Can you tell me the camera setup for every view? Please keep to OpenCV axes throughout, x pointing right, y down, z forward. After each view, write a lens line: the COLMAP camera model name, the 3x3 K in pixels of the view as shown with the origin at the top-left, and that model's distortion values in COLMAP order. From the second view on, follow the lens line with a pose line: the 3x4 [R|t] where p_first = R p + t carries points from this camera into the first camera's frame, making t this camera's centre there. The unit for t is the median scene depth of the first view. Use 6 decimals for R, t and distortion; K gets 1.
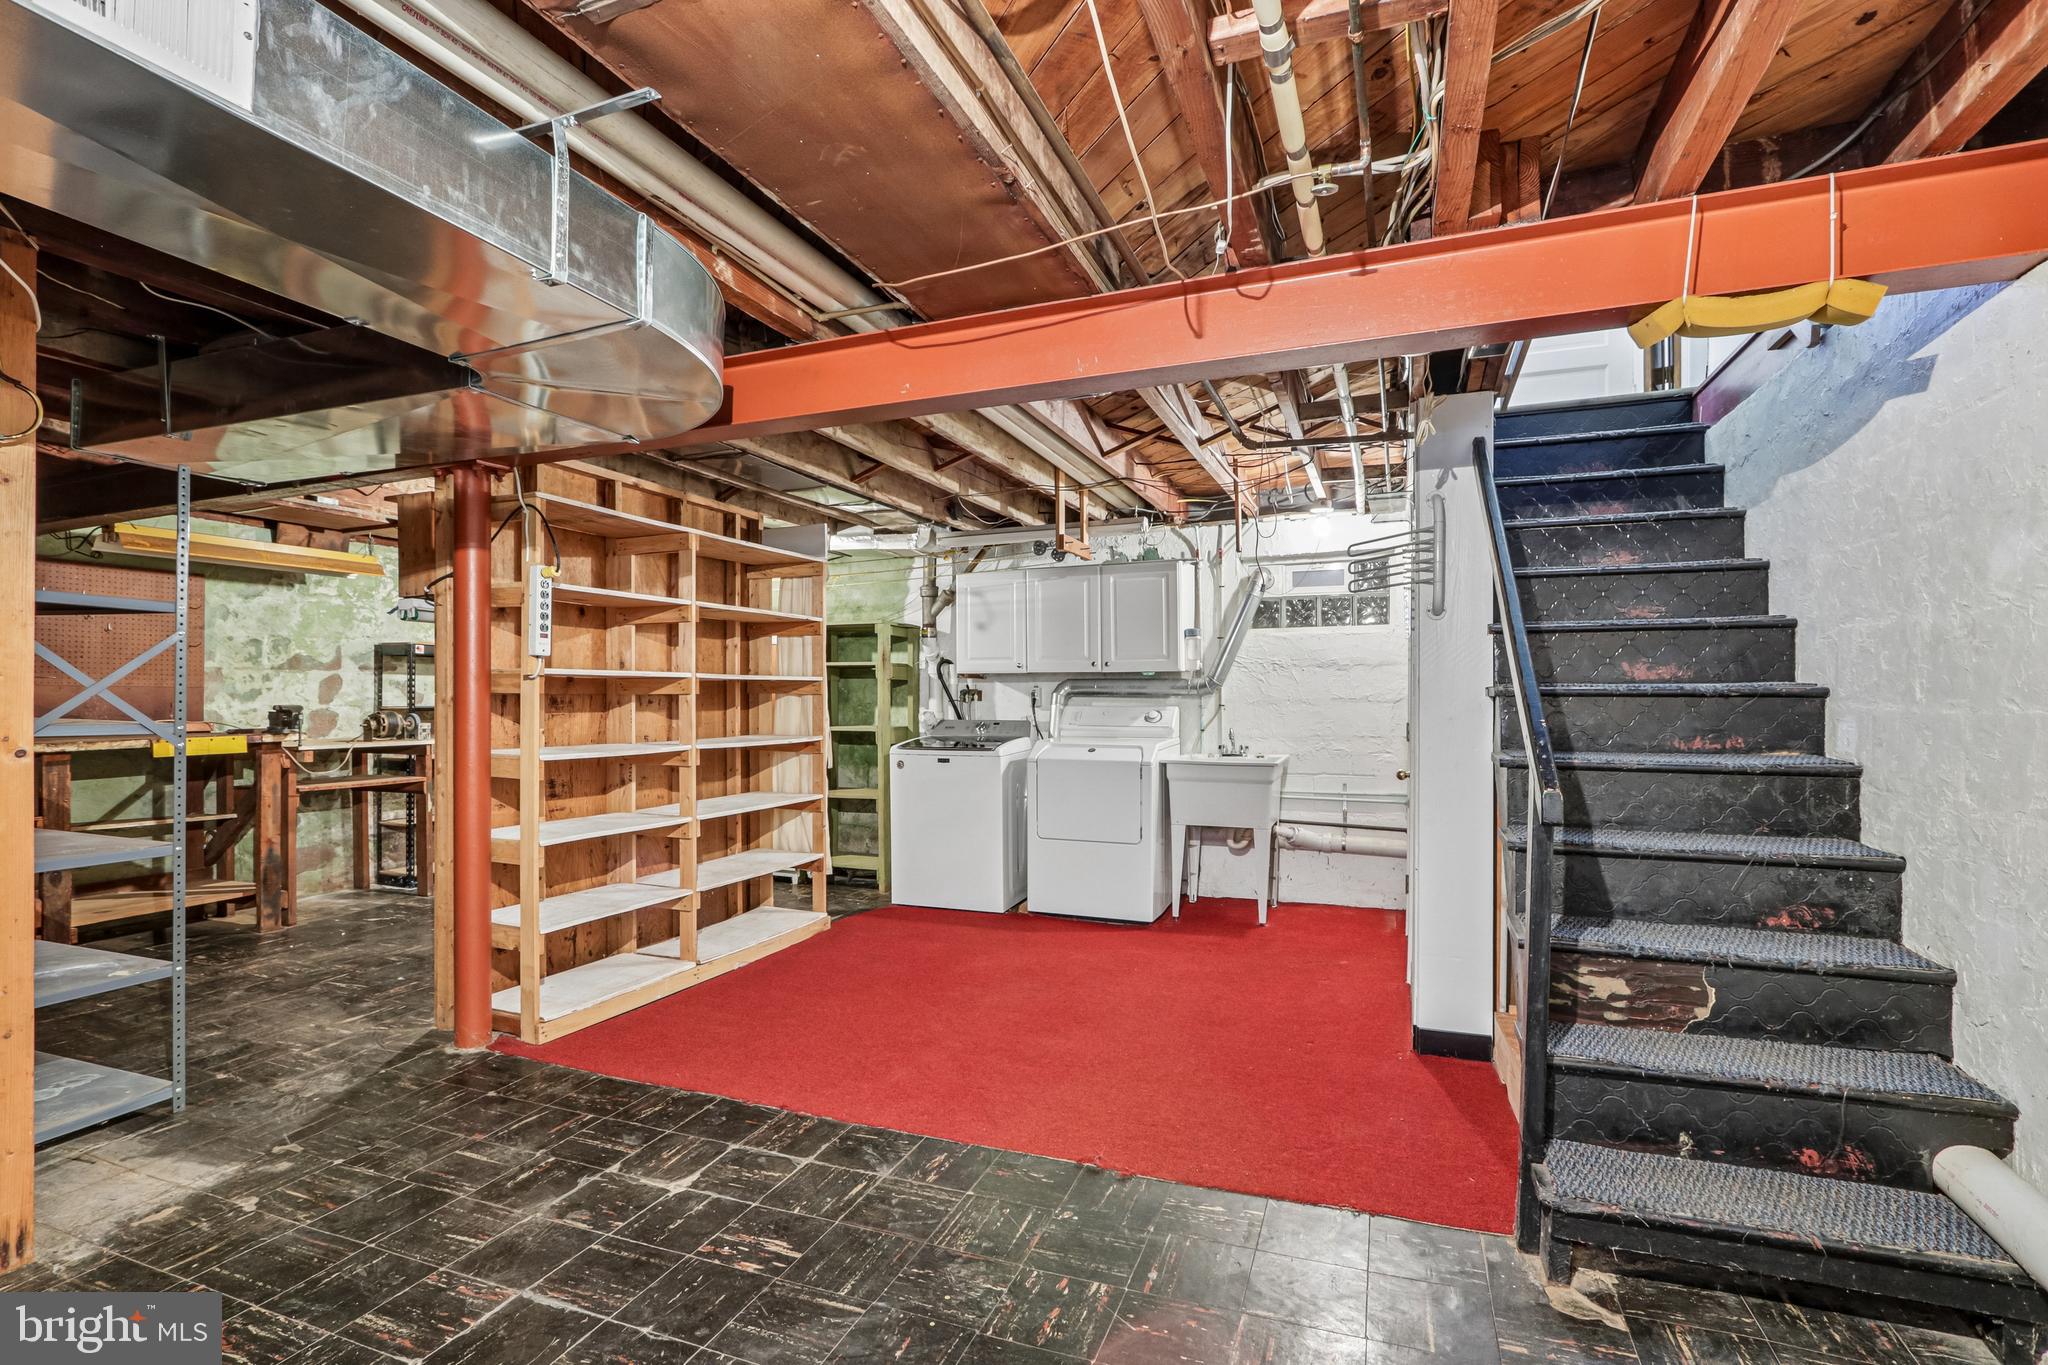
lens RADIAL K [[961.1, 0, 1011.7], [0, 961.1, 698.8], [0, 0, 1]] dist [-0.013132, 0.000419]
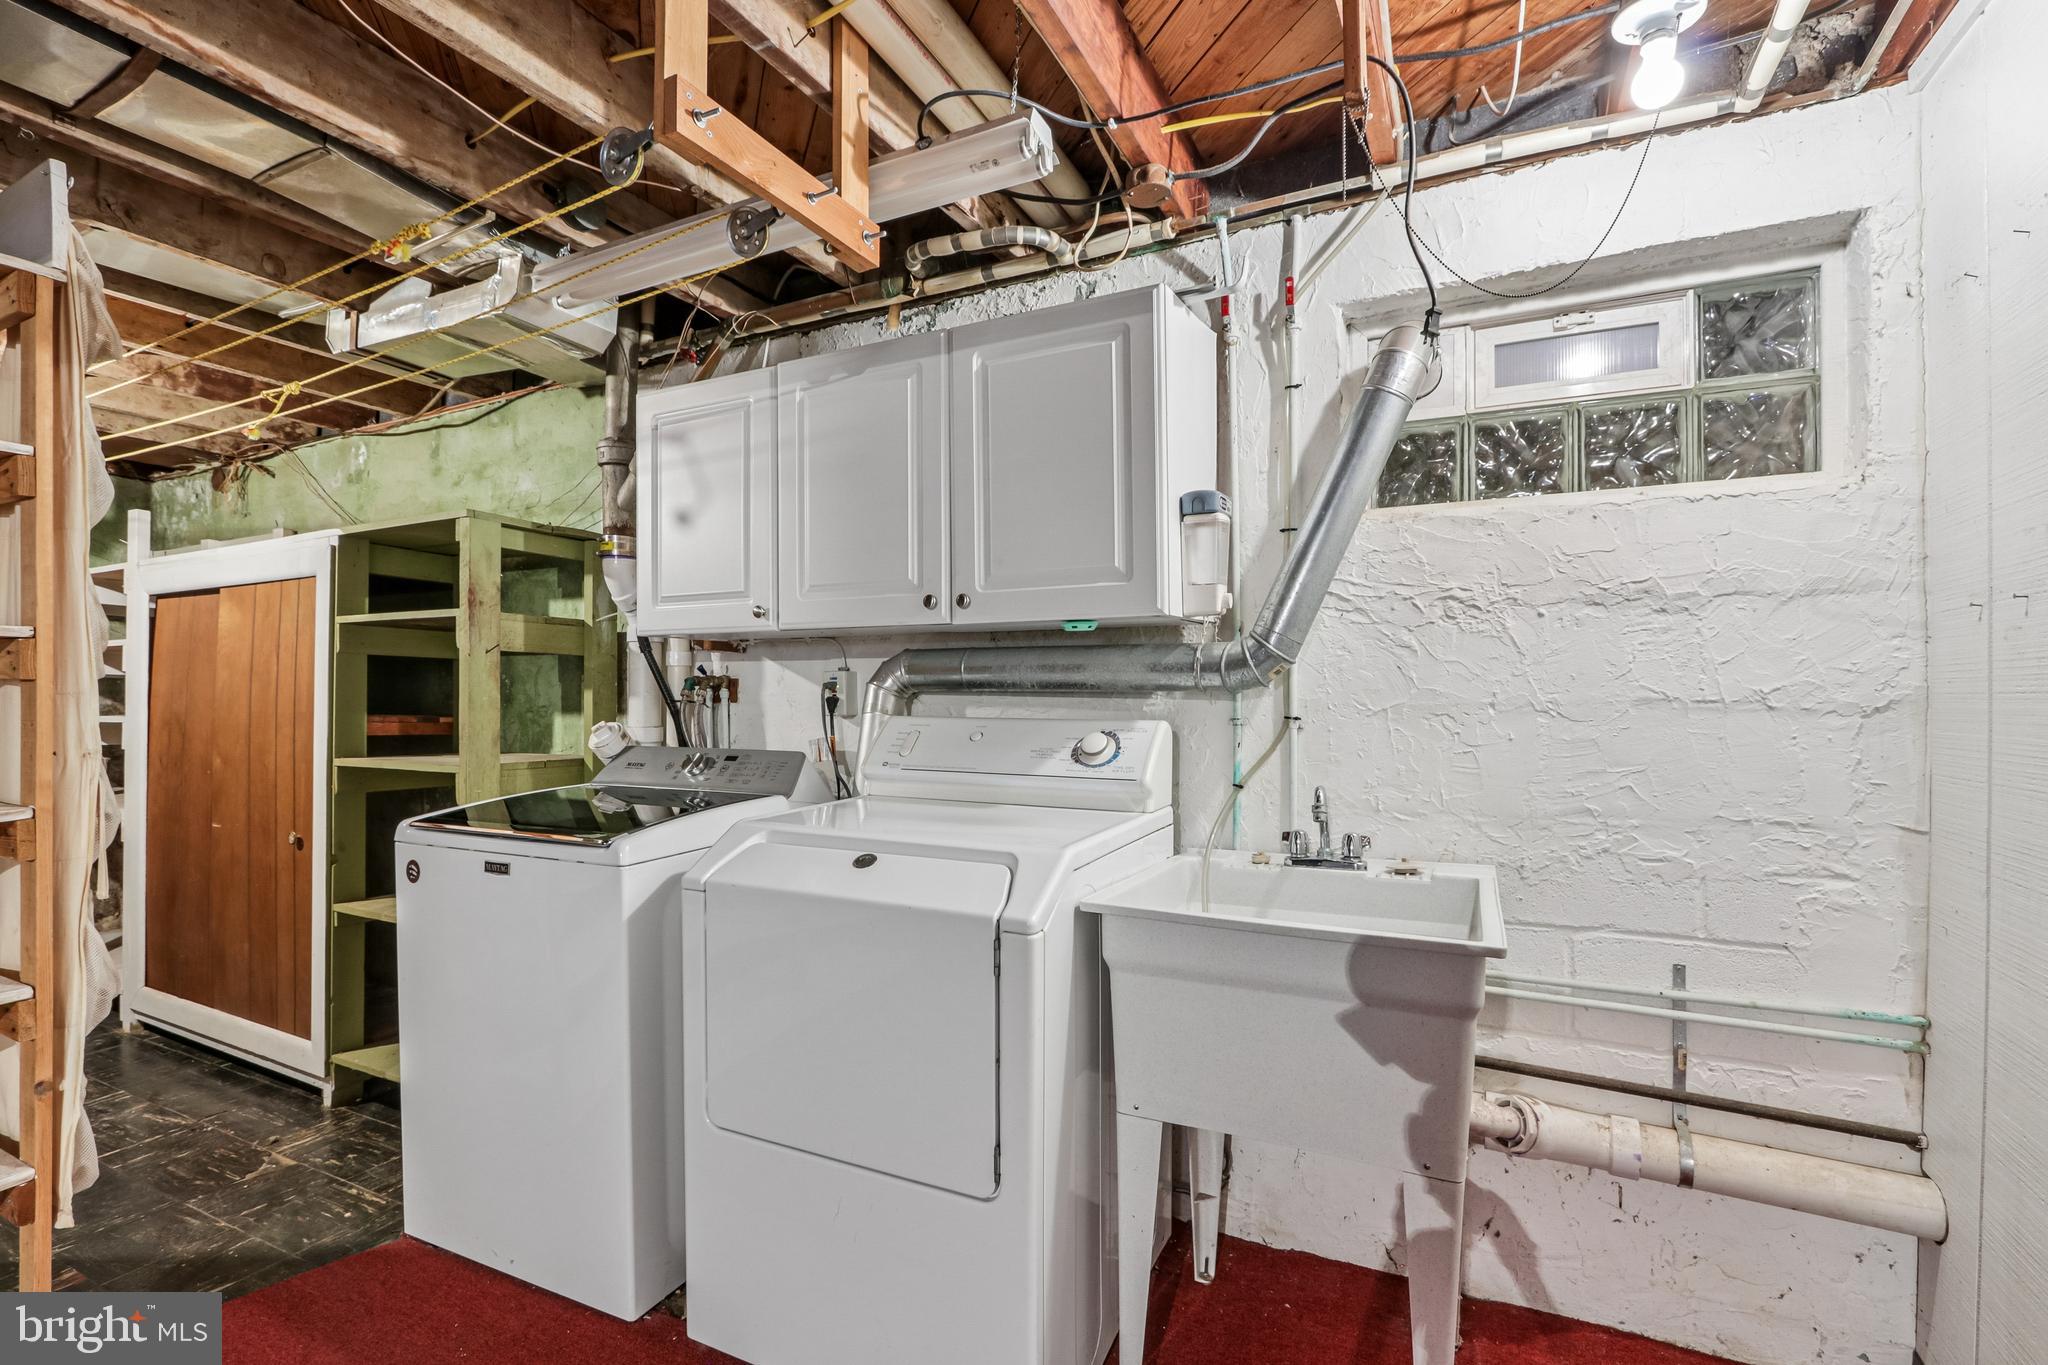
lens RADIAL K [[961.1, 0, 1011.7], [0, 961.1, 698.8], [0, 0, 1]] dist [-0.013132, 0.000419]
pose [[0.997289, 0.004503, -0.073442, 0.140275], [-0.004757, 0.999983, -0.003282, 0.001290], [0.073426, 0.003622, 0.997294, 0.633211]]
